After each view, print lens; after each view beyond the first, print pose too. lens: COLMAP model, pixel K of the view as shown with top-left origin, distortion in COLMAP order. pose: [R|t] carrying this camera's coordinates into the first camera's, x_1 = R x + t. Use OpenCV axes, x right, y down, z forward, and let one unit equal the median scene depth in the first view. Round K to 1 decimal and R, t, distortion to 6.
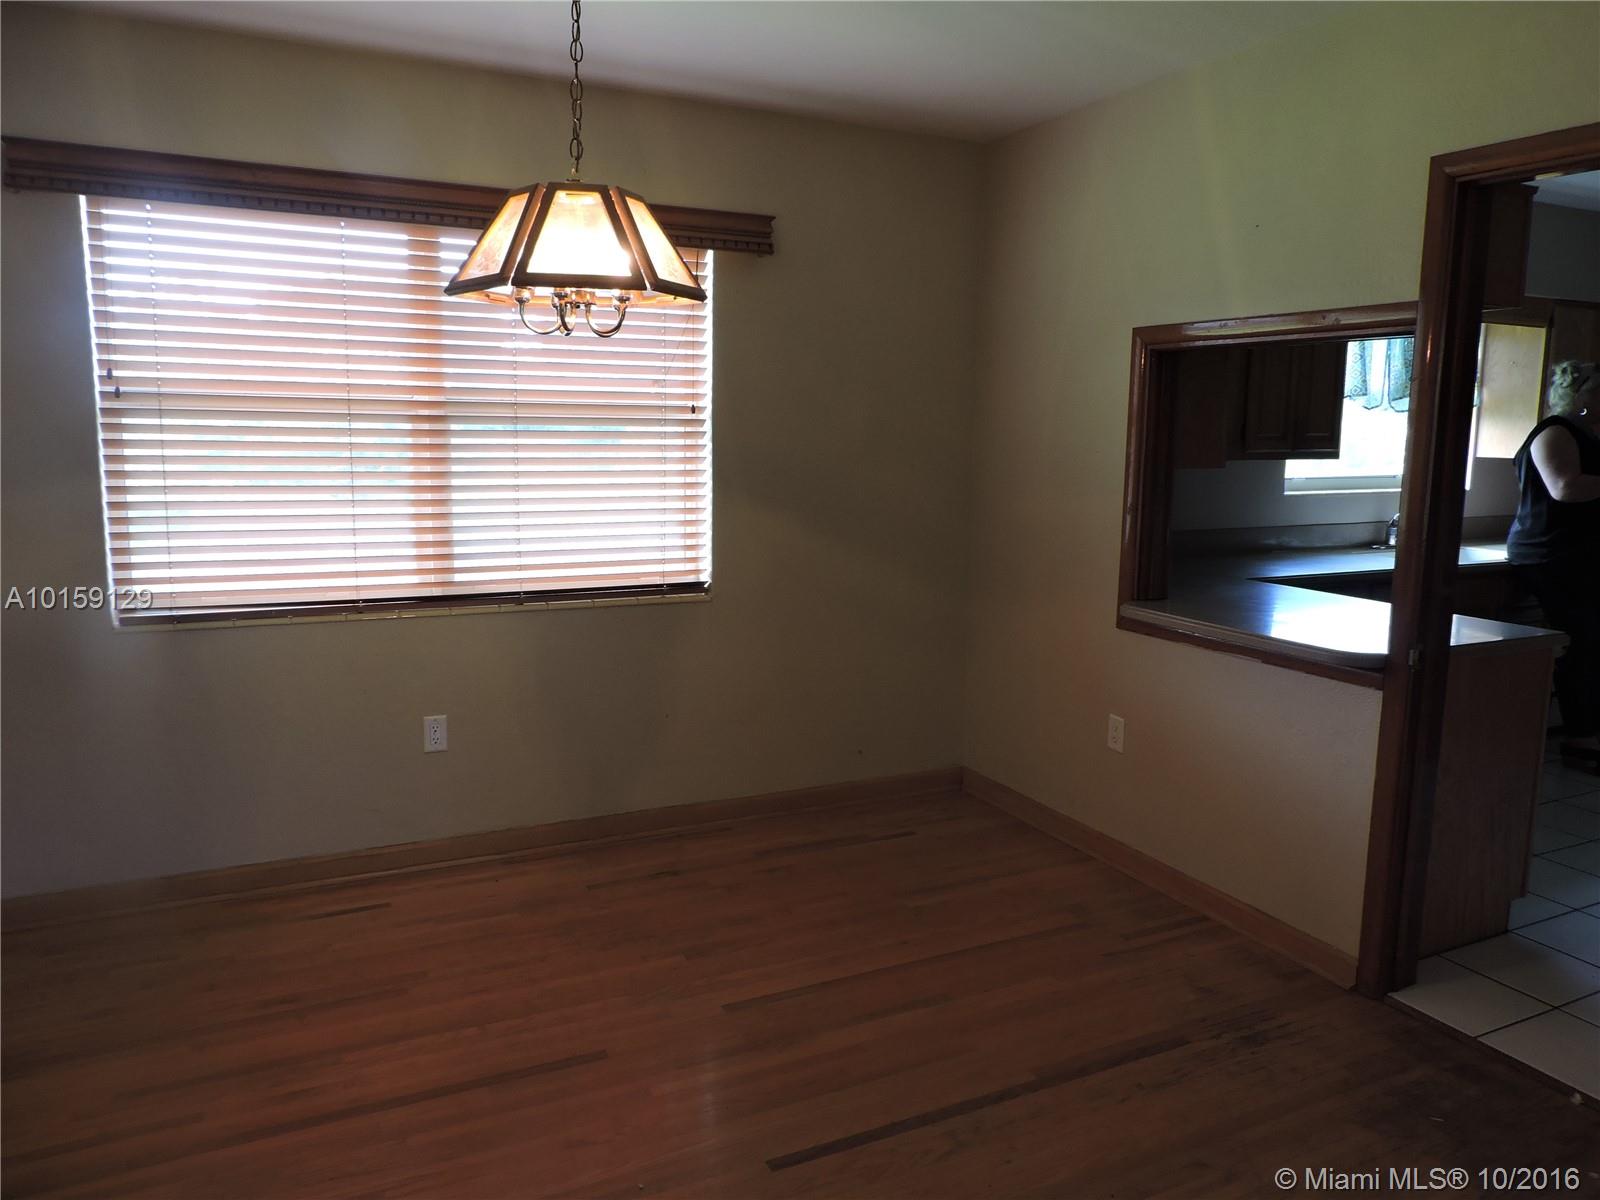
lens RADIAL K [[1147.0, 0, 796.9], [0, 1147.0, 596.7], [0, 0, 1]] dist [-0.019092, 0.009550]
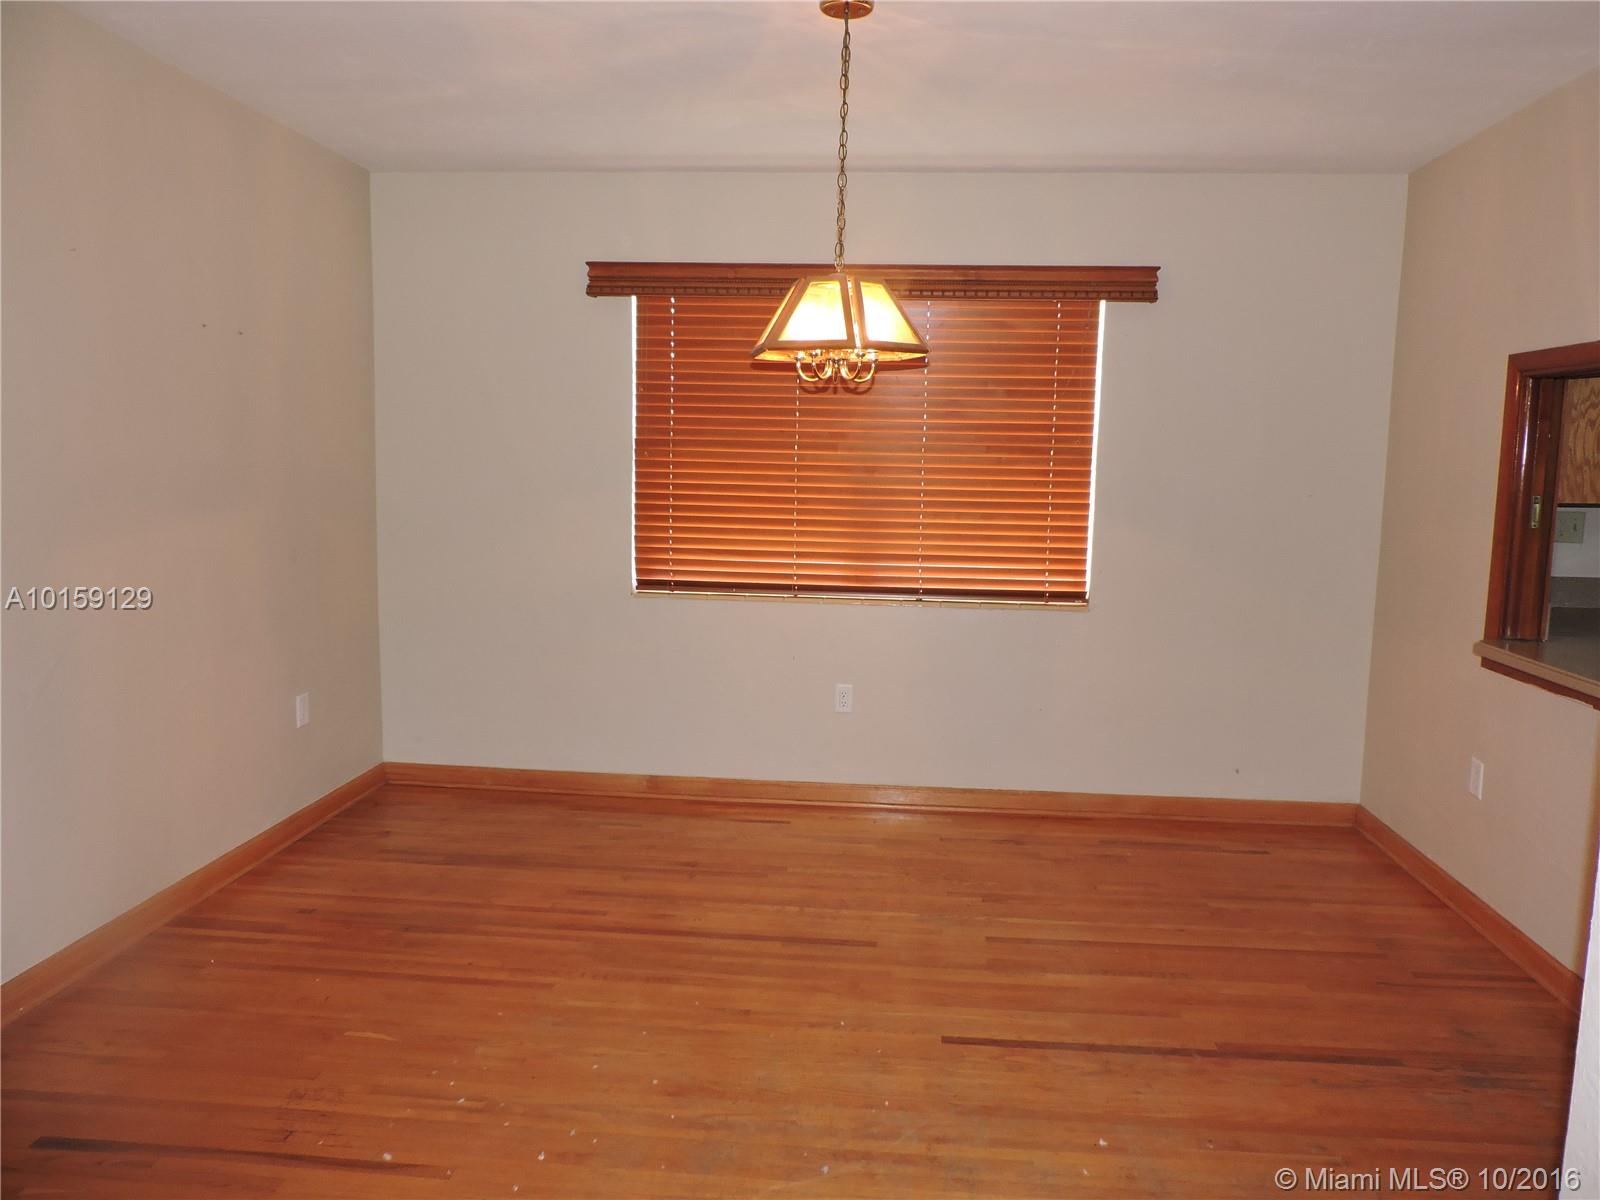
lens RADIAL K [[1147.0, 0, 805.2], [0, 1147.0, 600.2], [0, 0, 1]] dist [-0.019092, 0.009550]
pose [[0.855950, 0.066295, -0.512792, 0.351807], [-0.082841, 0.996518, -0.009447, 0.034170], [0.510380, 0.050566, 0.858461, -0.134007]]
